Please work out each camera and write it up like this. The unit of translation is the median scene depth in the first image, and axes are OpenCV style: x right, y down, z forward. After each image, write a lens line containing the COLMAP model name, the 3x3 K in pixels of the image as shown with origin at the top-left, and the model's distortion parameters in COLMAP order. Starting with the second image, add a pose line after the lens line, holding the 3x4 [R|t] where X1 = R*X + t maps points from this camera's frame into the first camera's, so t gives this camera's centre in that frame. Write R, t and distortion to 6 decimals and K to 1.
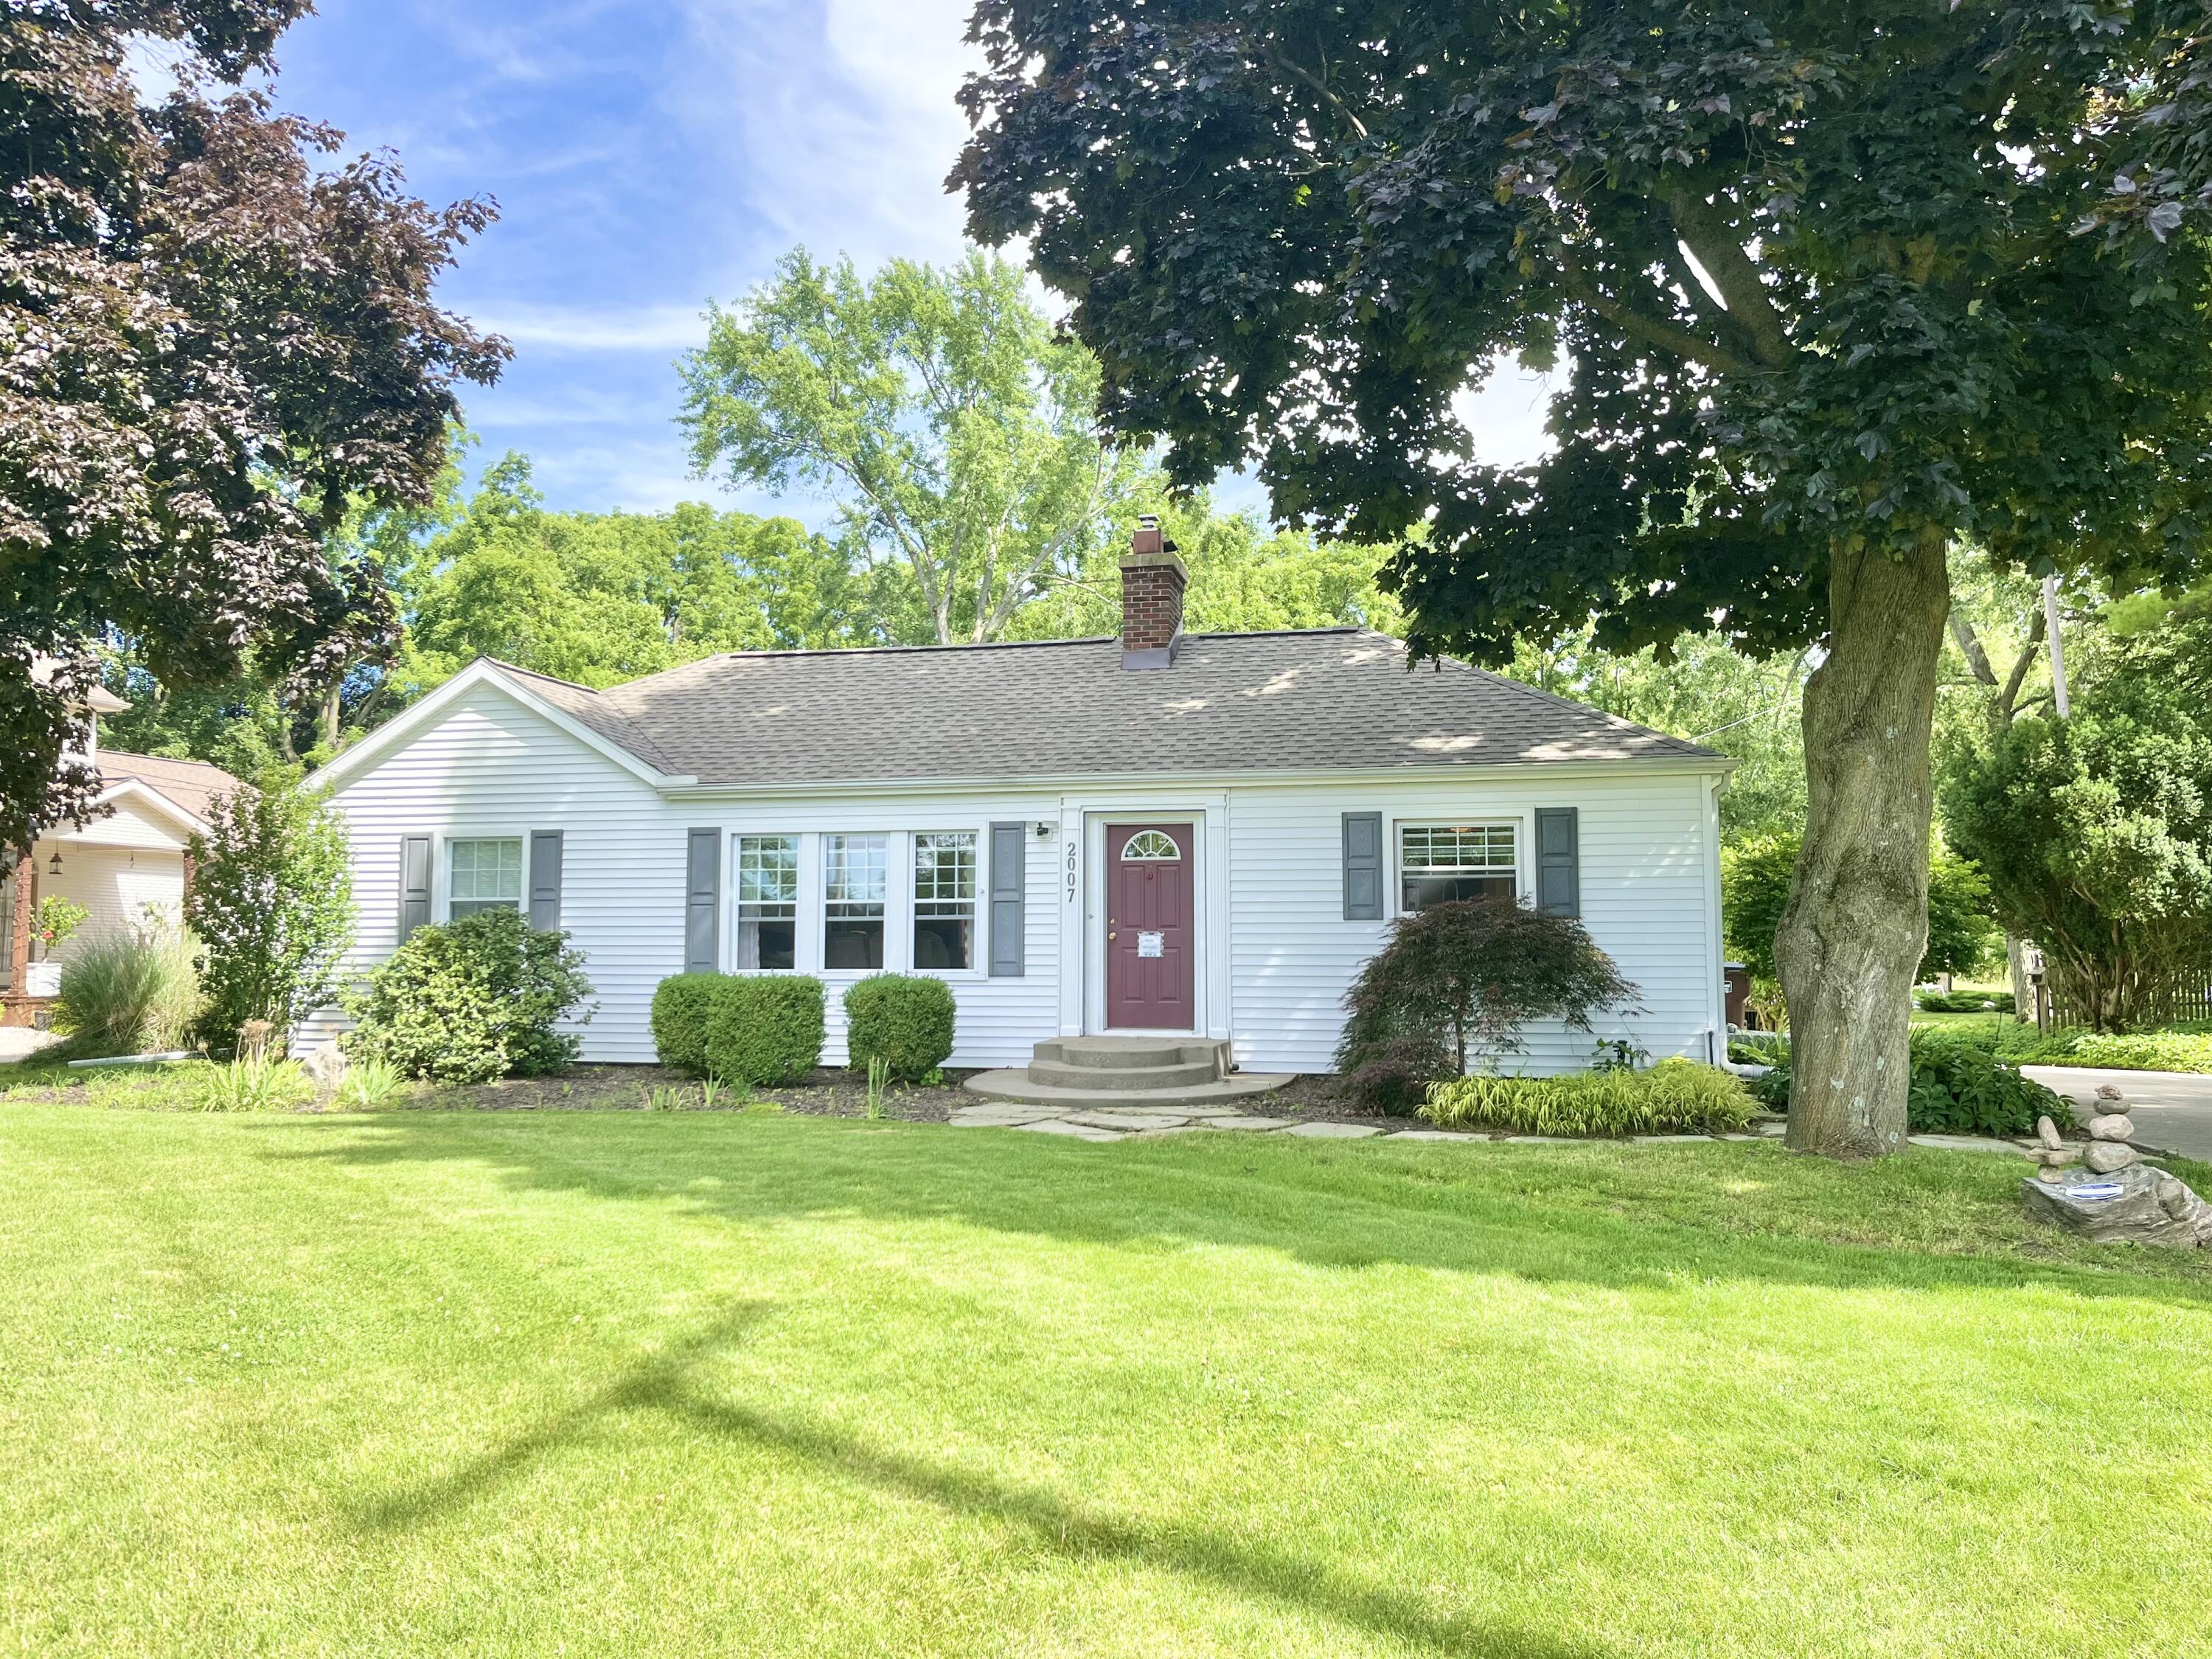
lens RADIAL K [[1685.5, 0, 1108.8], [0, 1685.5, 816.6], [0, 0, 1]] dist [0.043391, -0.057992]
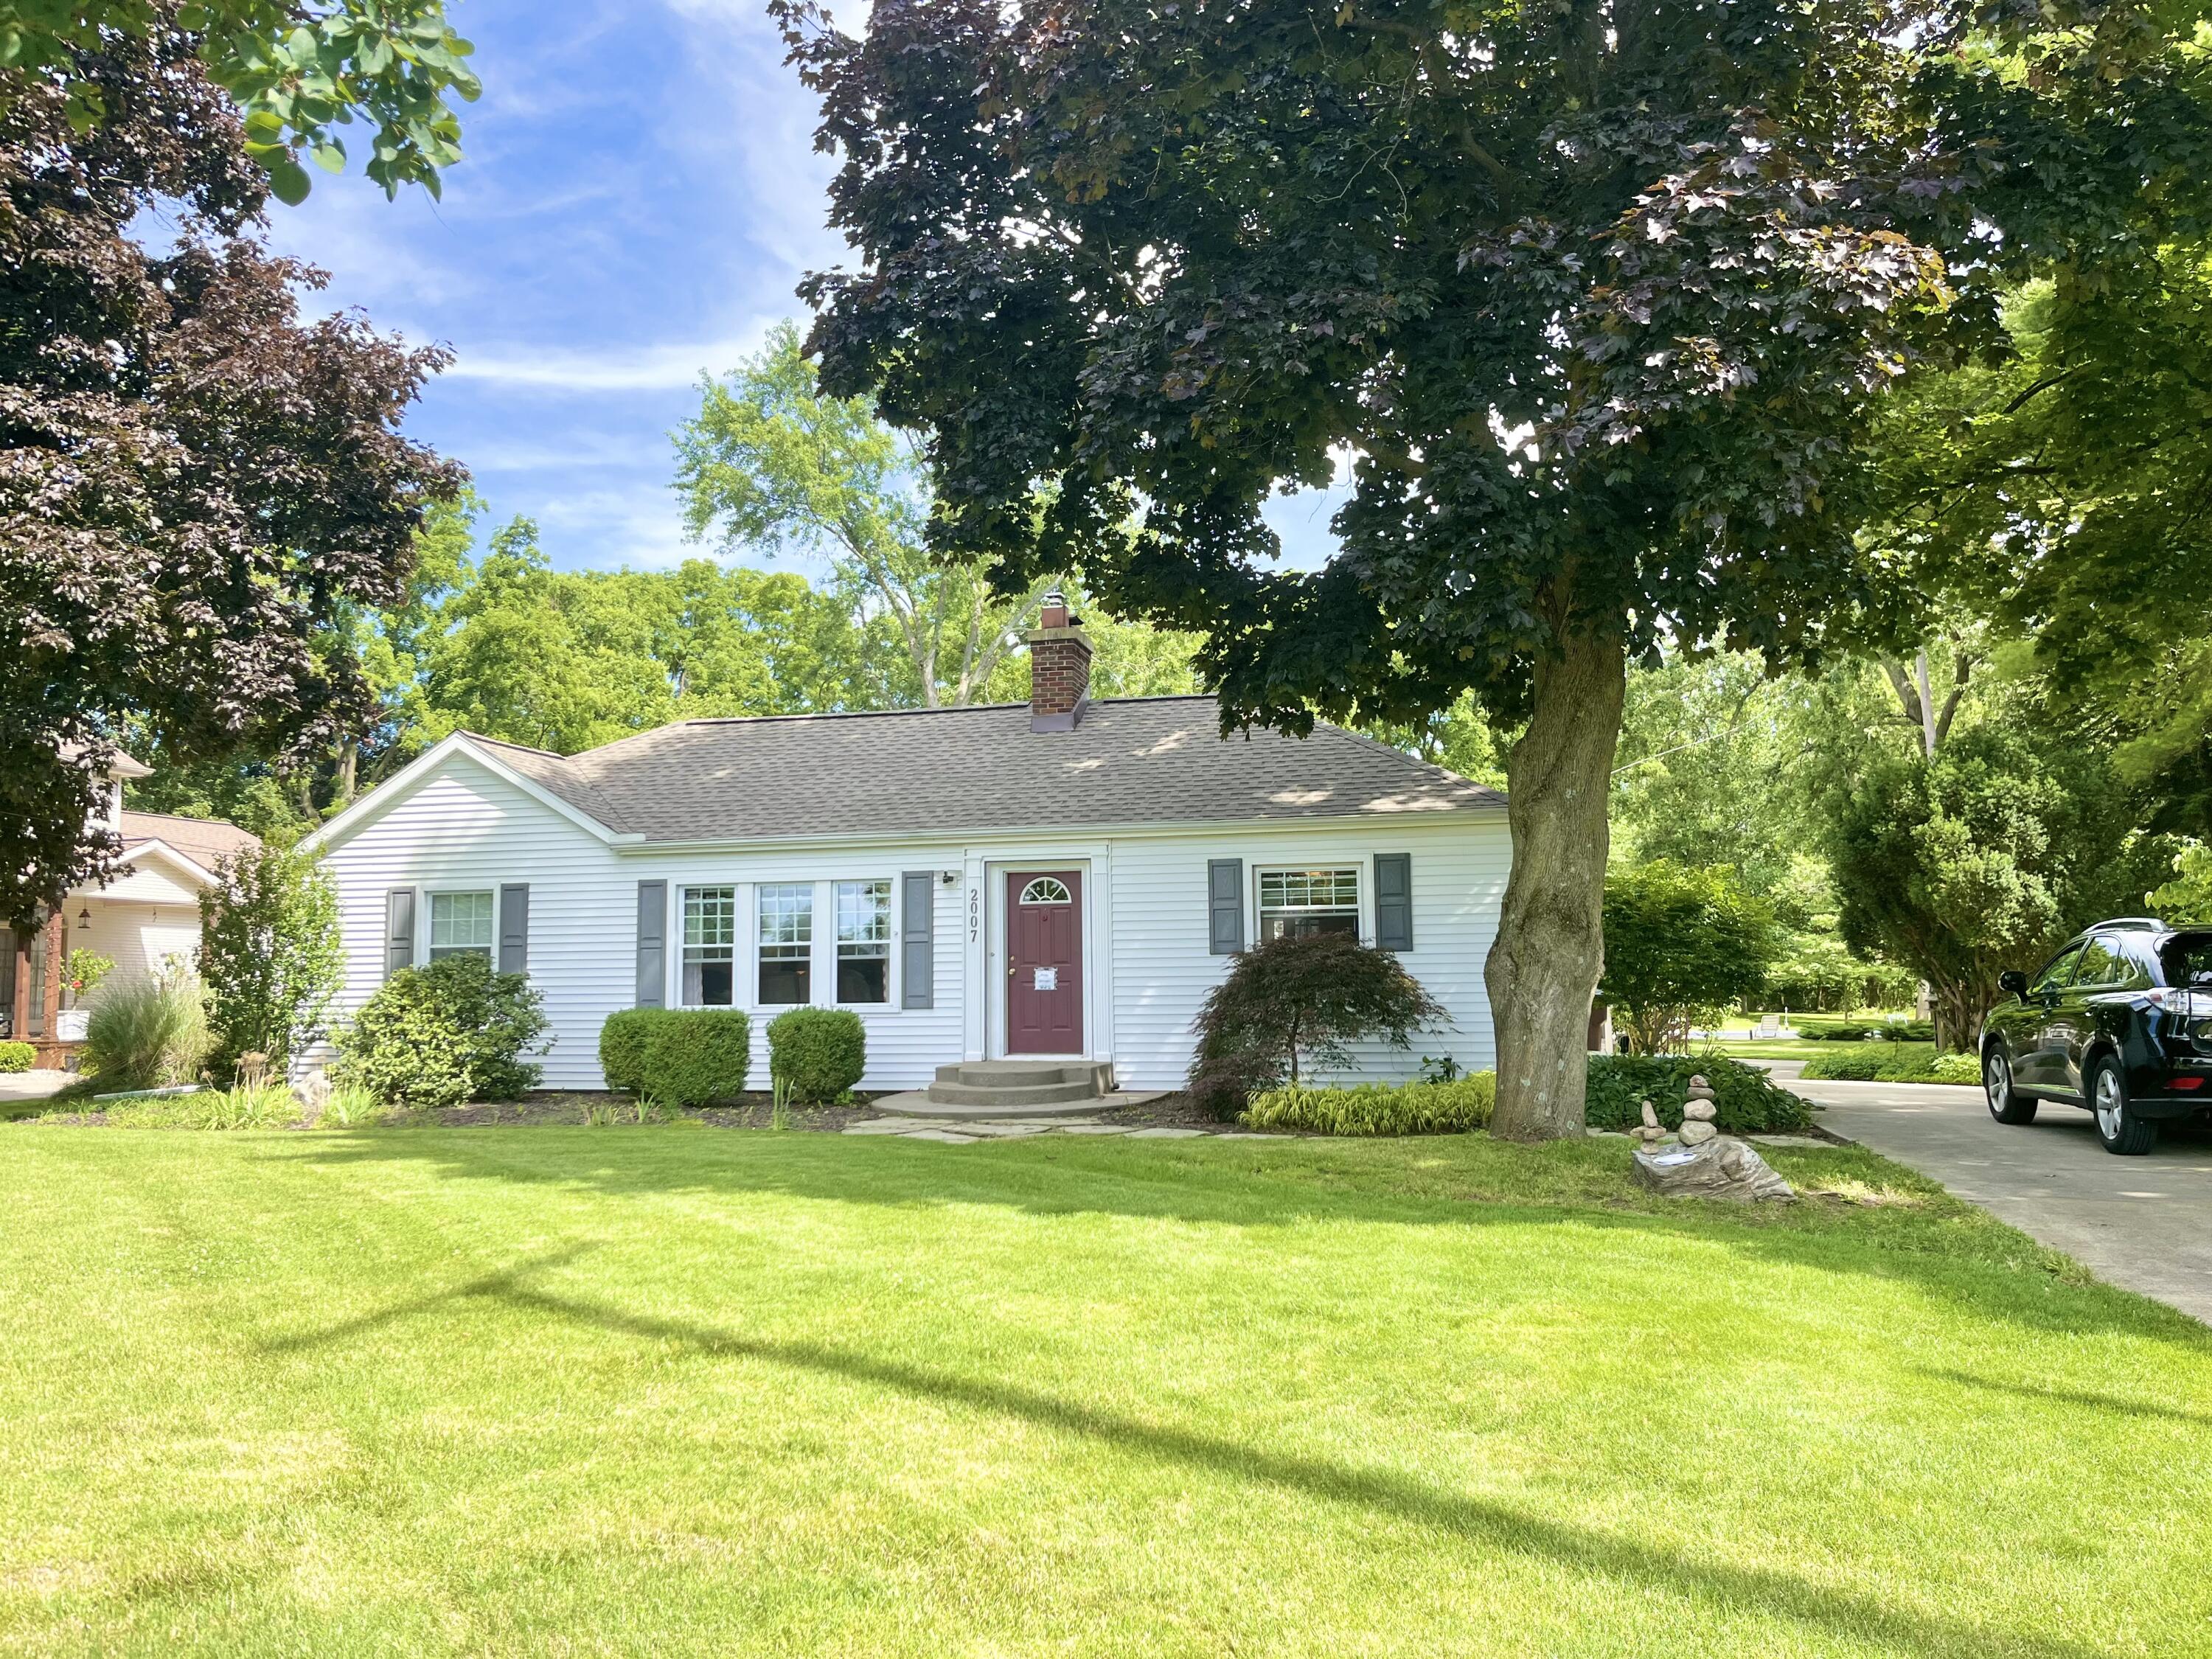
lens RADIAL K [[1685.5, 0, 1103.5], [0, 1685.5, 835.6], [0, 0, 1]] dist [0.043391, -0.057992]
pose [[0.999793, -0.012793, -0.015849, 0.086861], [0.012576, 0.999827, -0.013708, -0.004128], [0.016022, 0.013506, 0.999780, -0.132864]]
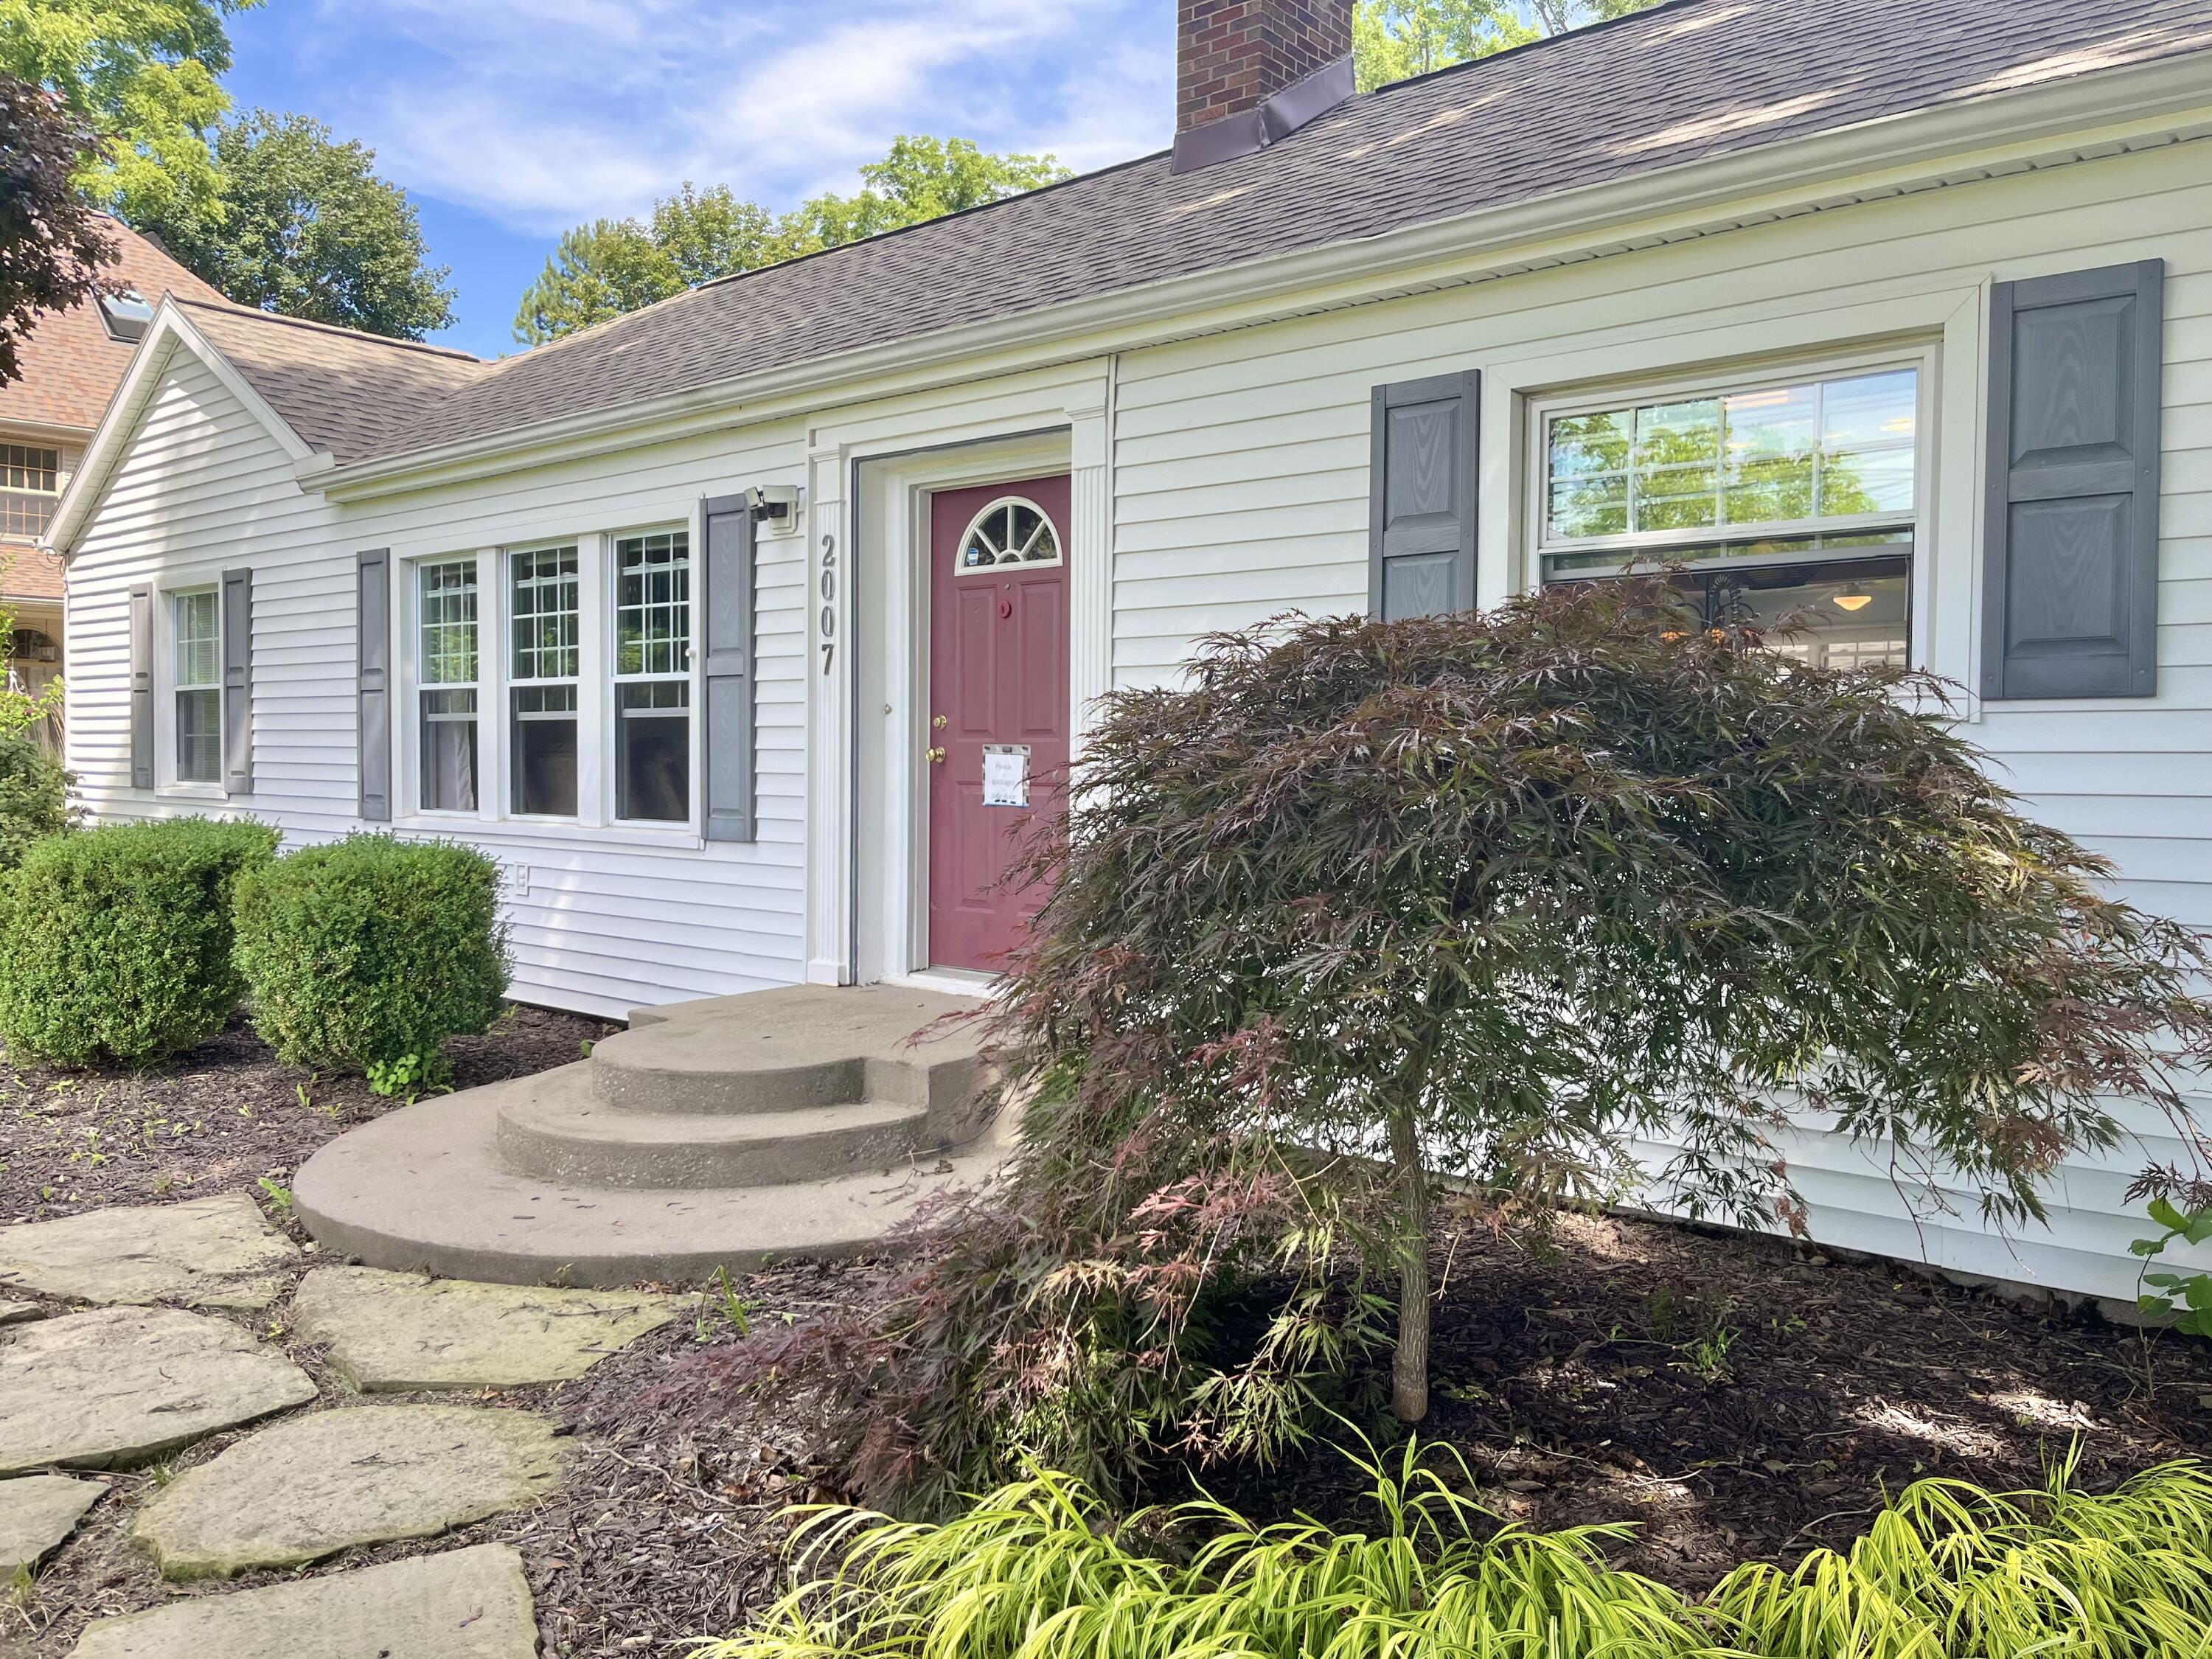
lens RADIAL K [[1685.5, 0, 1093.5], [0, 1685.5, 825.8], [0, 0, 1]] dist [0.043391, -0.057992]
pose [[0.892092, 0.025184, -0.451152, 0.243337], [0.028003, 0.993445, 0.110828, 0.045049], [0.450986, -0.111502, 0.885539, 0.672943]]
